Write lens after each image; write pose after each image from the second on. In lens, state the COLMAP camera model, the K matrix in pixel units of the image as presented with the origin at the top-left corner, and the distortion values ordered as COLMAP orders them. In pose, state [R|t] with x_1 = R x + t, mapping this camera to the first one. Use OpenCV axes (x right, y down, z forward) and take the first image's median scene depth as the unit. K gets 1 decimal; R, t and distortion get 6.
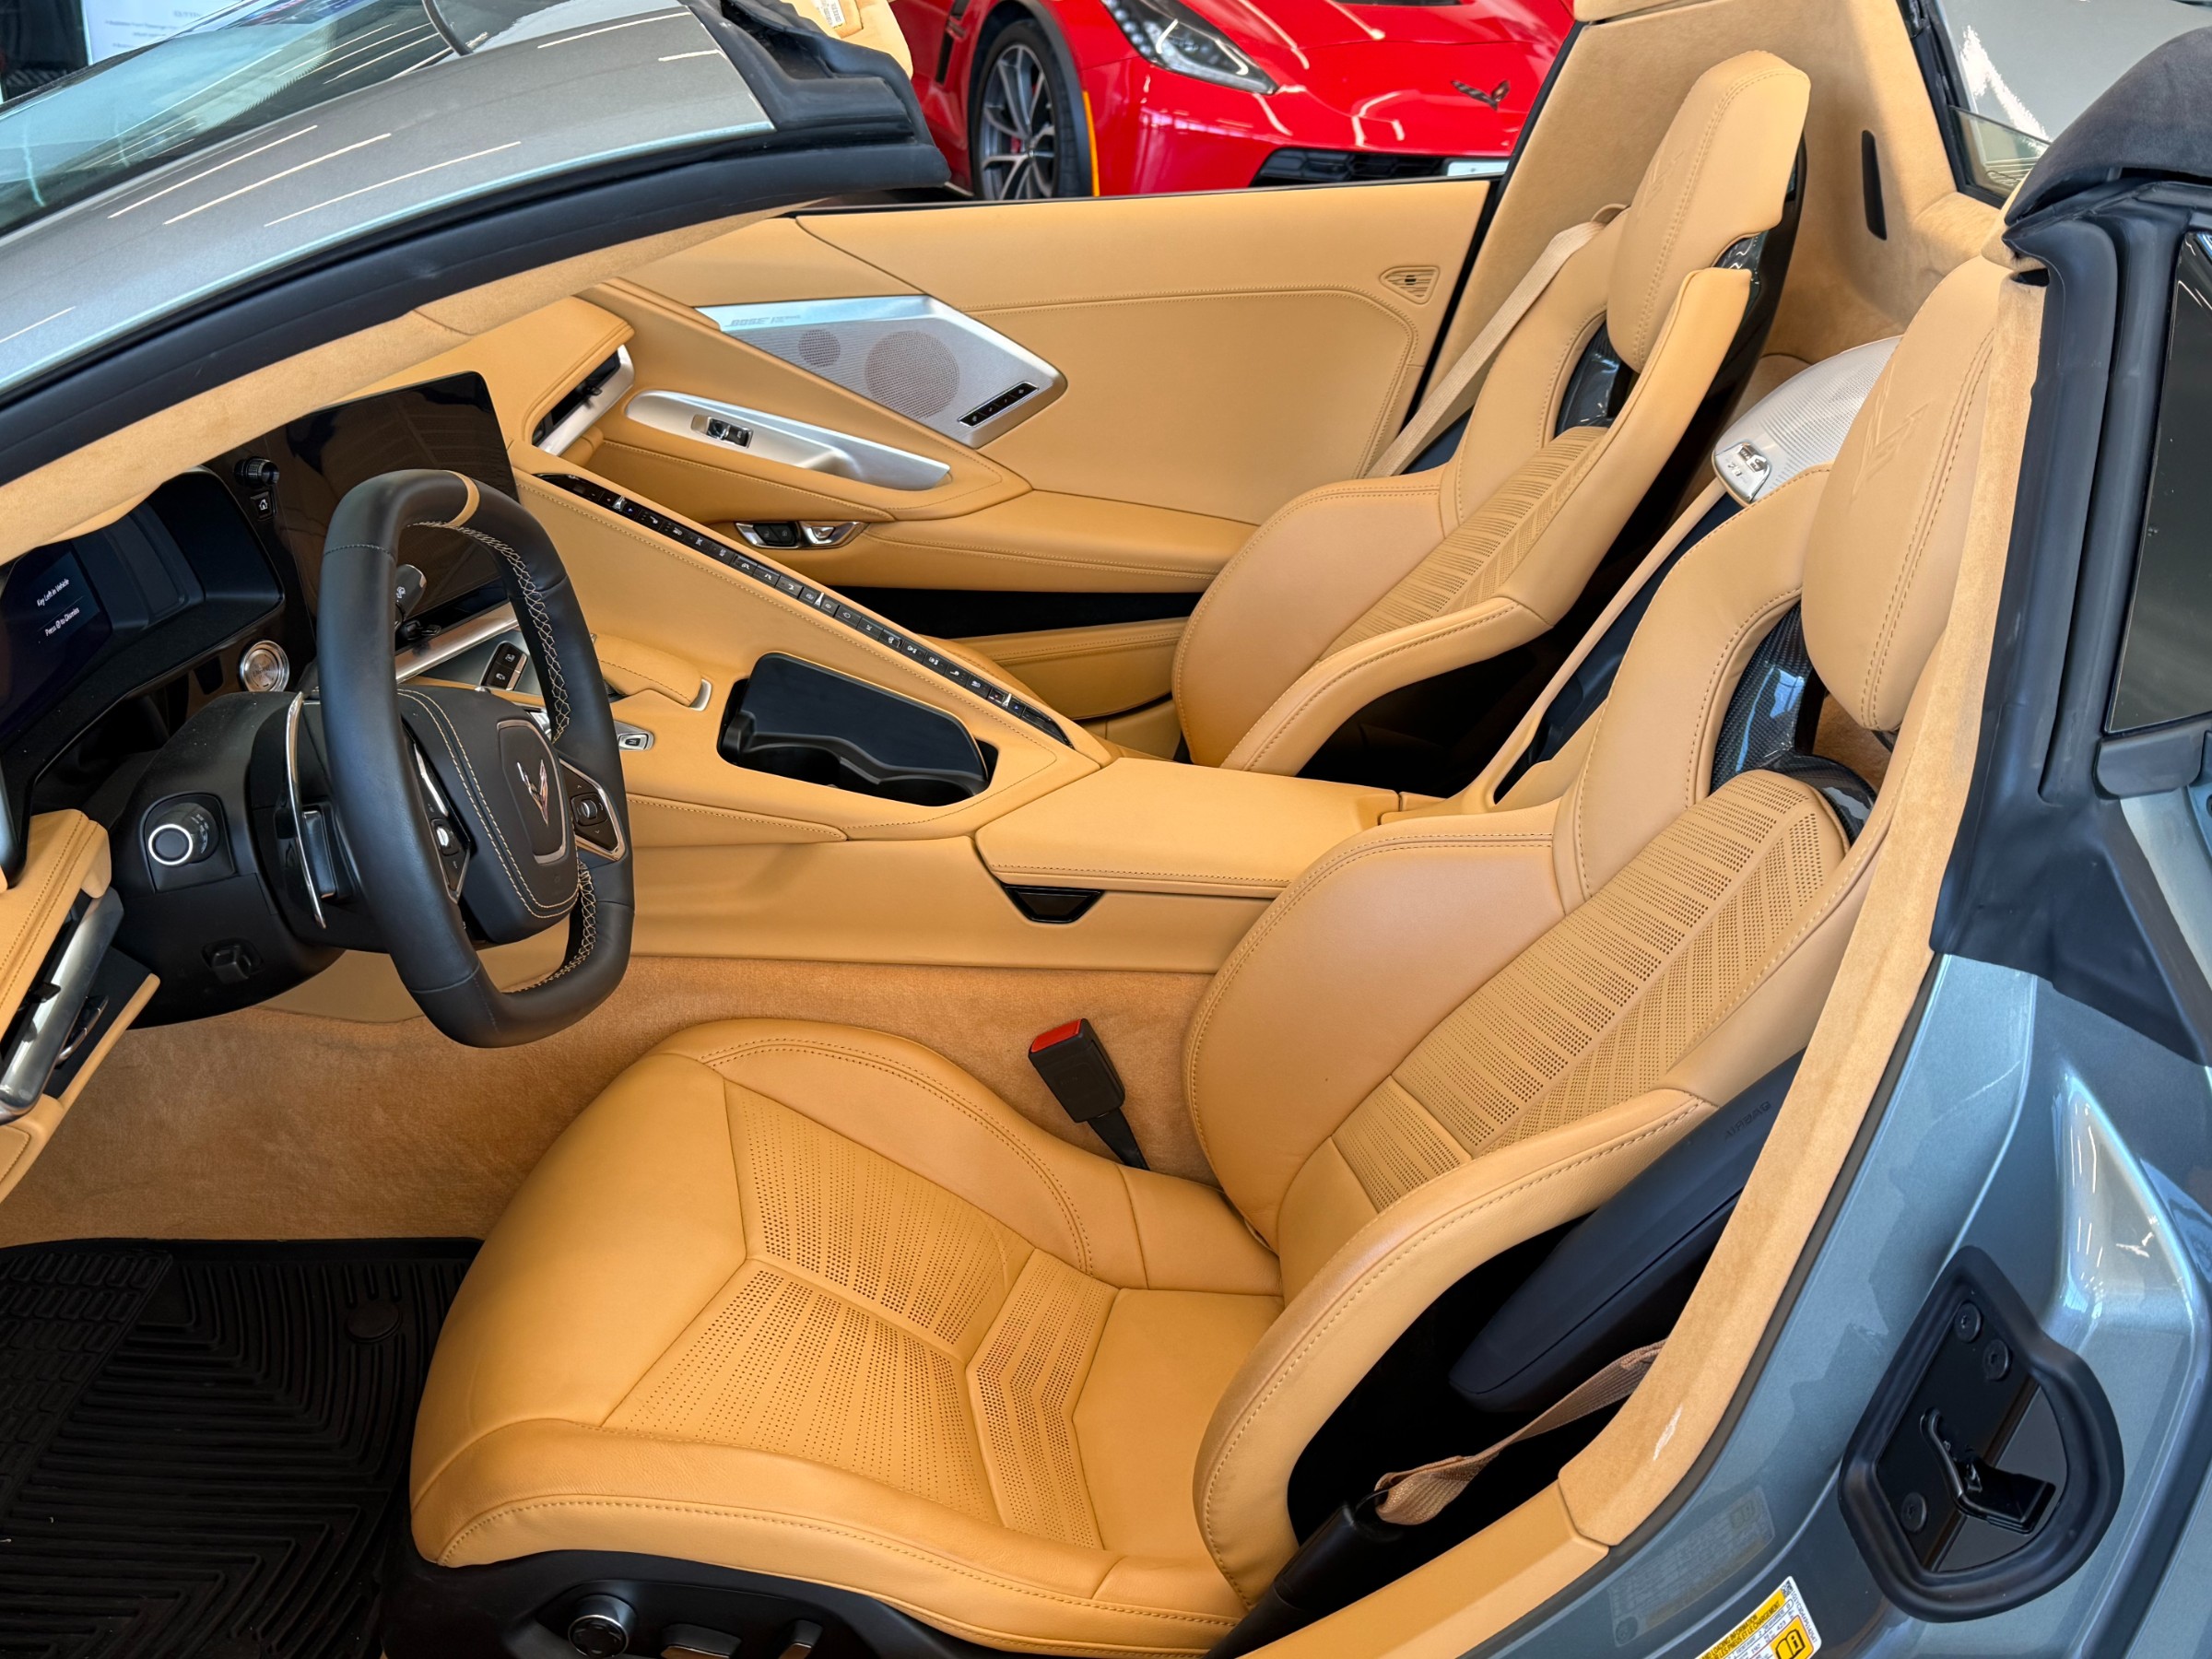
lens RADIAL K [[2190.4, 0, 1079.9], [0, 2190.4, 825.9], [0, 0, 1]] dist [0.164920, -0.309407]
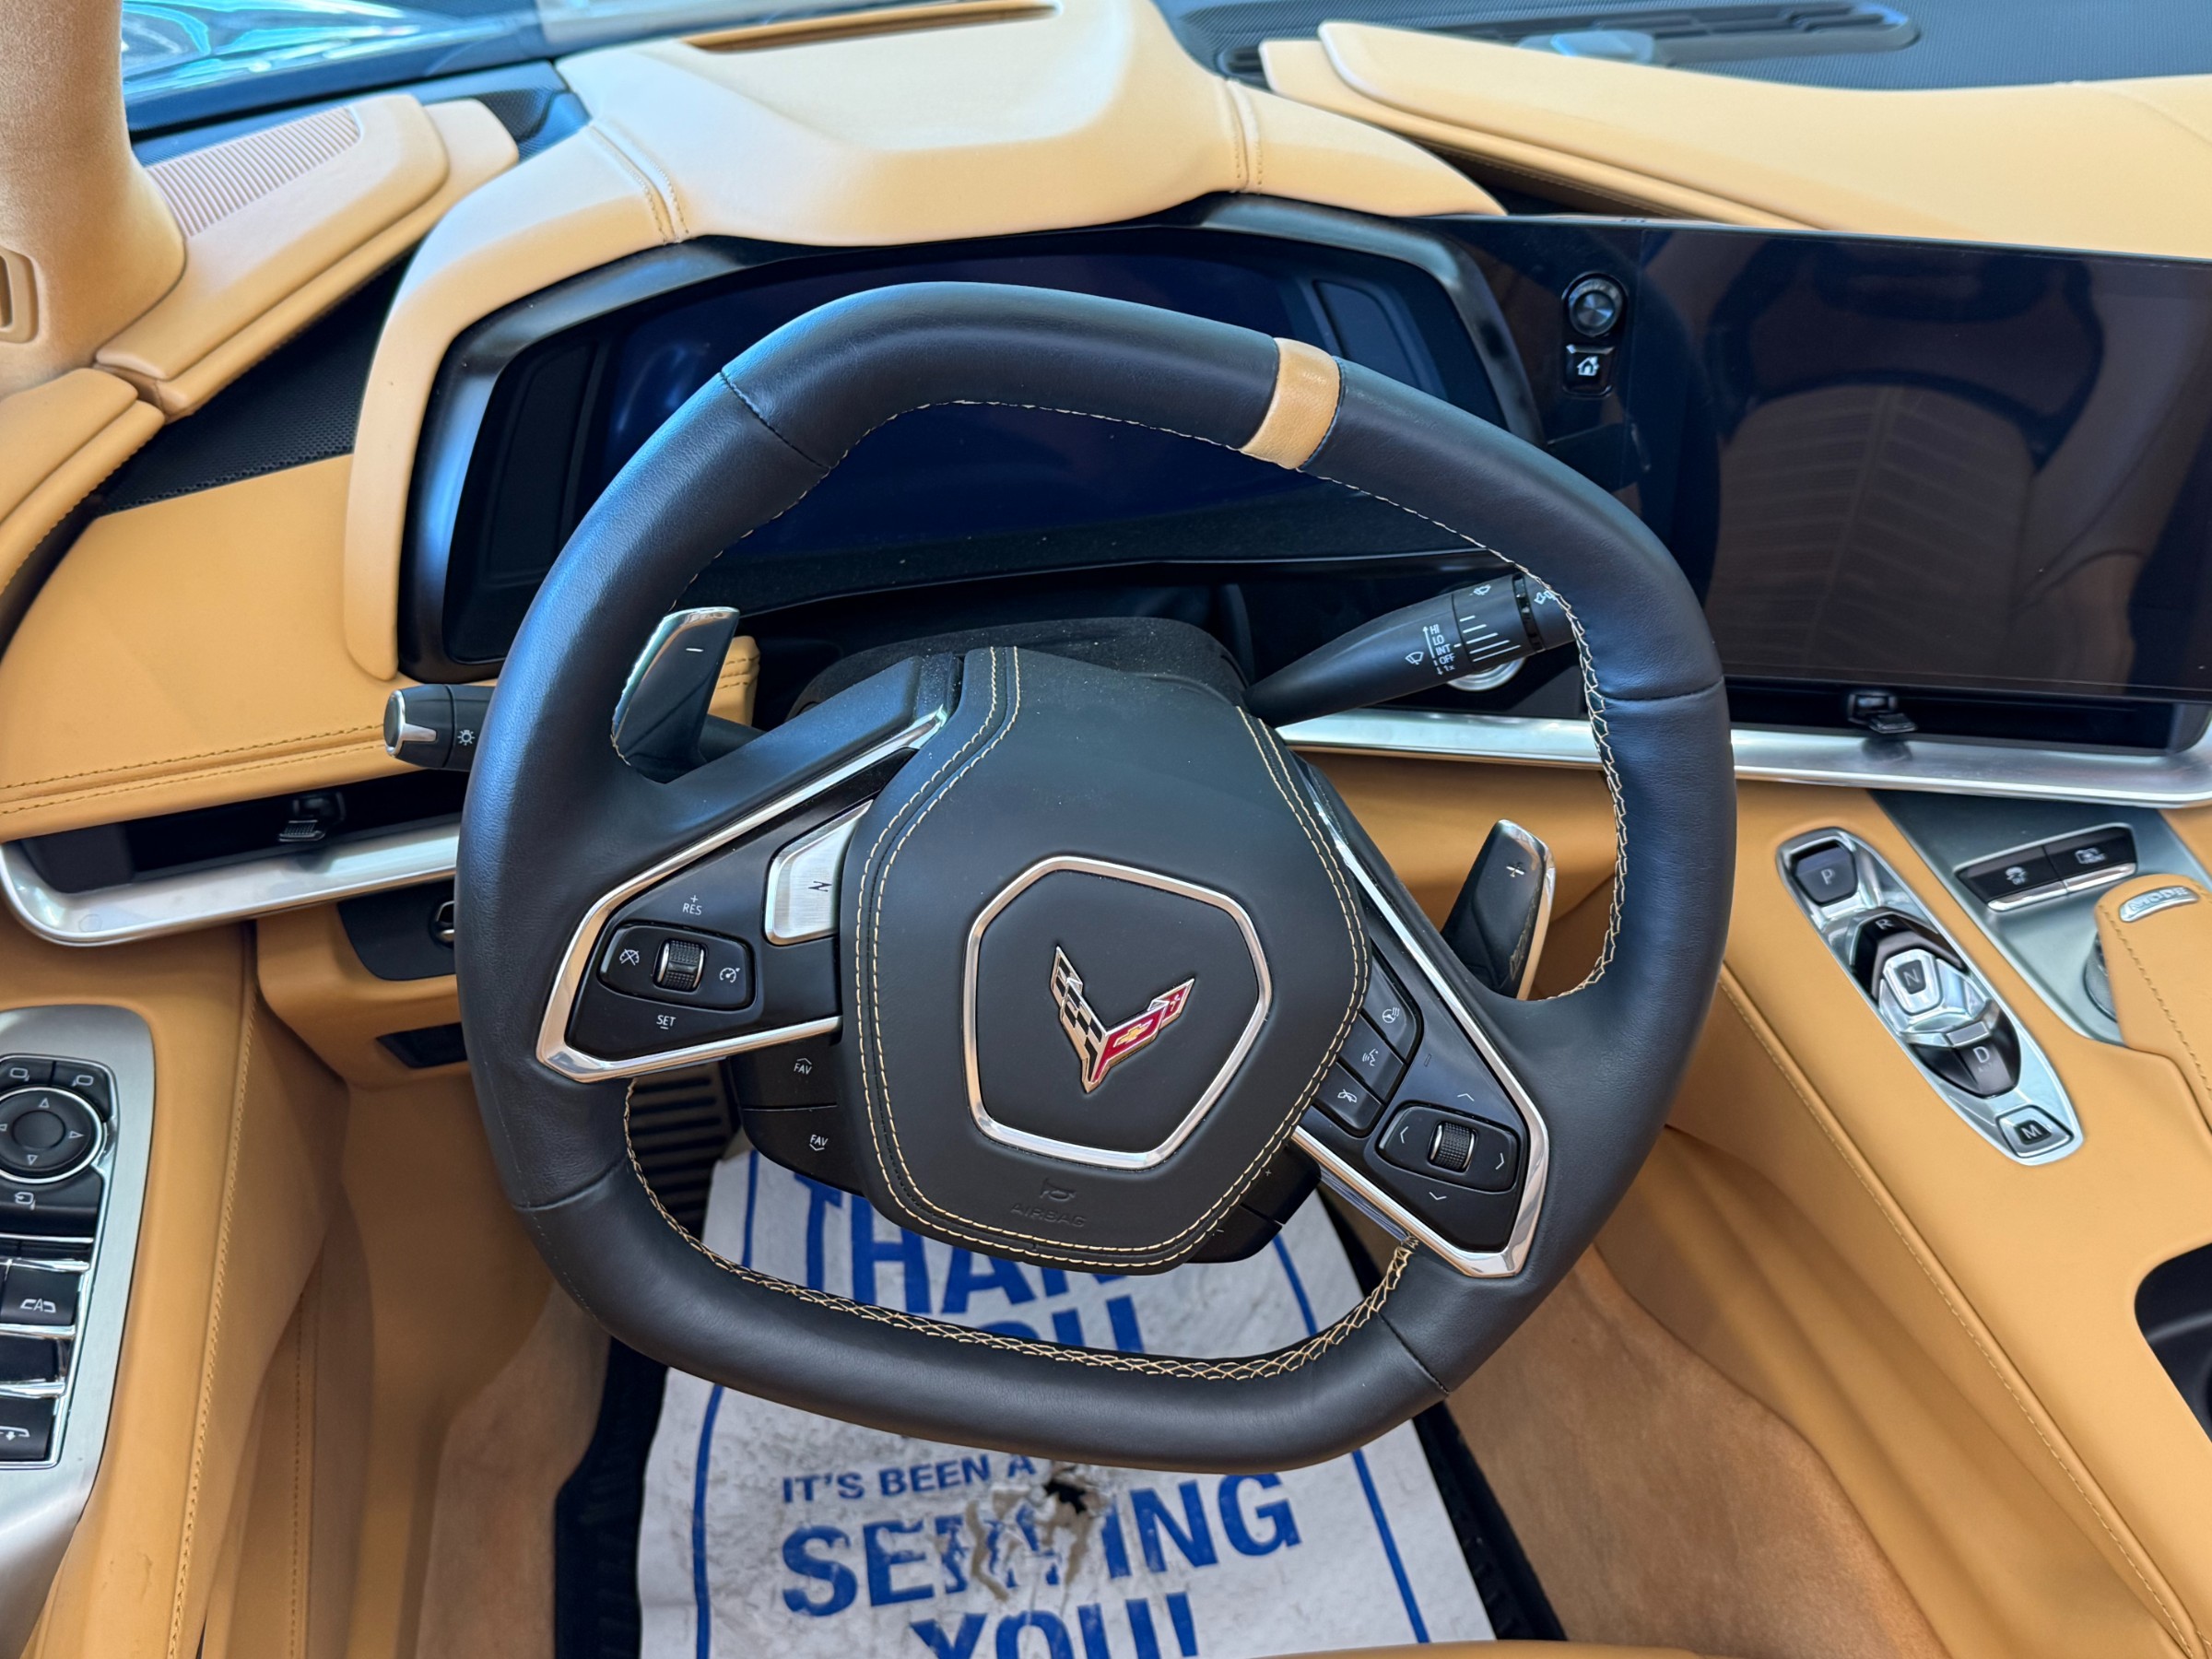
lens RADIAL K [[2190.4, 0, 1079.9], [0, 2190.4, 825.9], [0, 0, 1]] dist [0.164920, -0.309407]
pose [[0.215057, 0.464542, -0.859041, 0.109286], [-0.392951, 0.846437, 0.359353, -0.172464], [0.894058, 0.260280, 0.364574, 0.638895]]
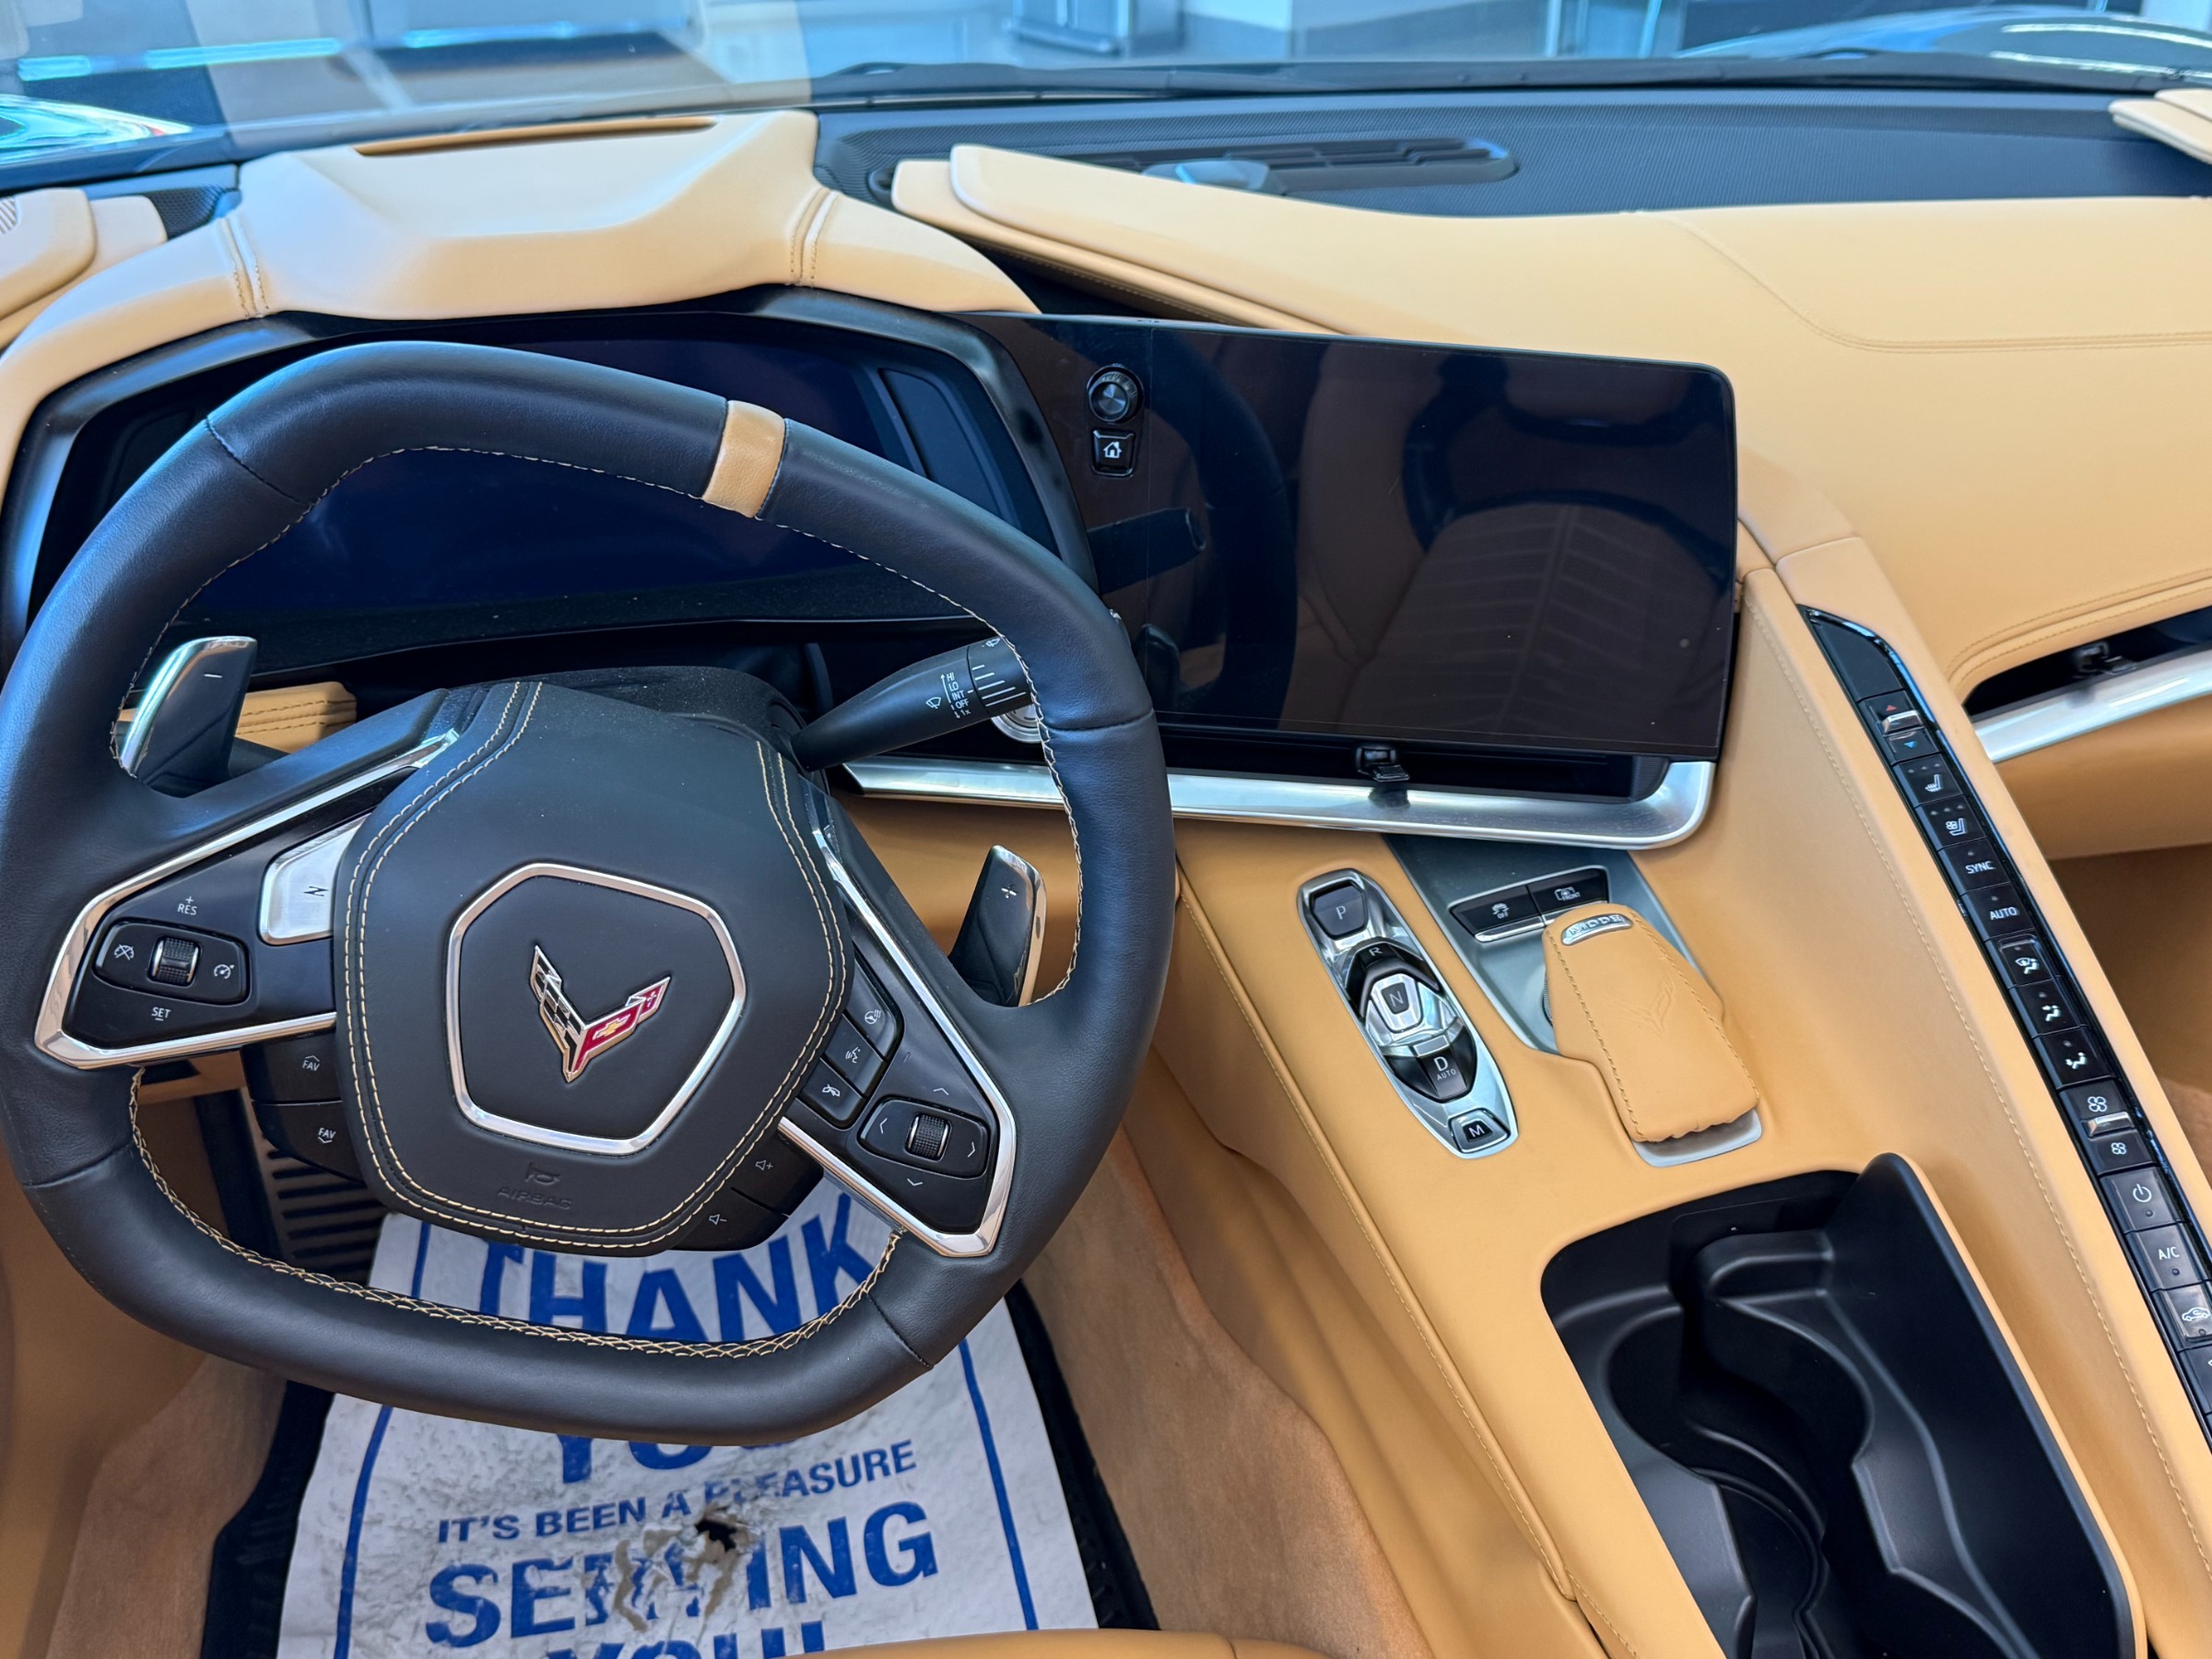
lens RADIAL K [[2189.3, 0, 1080.8], [0, 2189.3, 832.6], [0, 0, 1]] dist [0.202733, -0.516051]
pose [[0.256819, 0.419429, -0.870703, 0.172381], [-0.413127, 0.862104, 0.293433, -0.200045], [0.873711, 0.284351, 0.394682, 0.695875]]
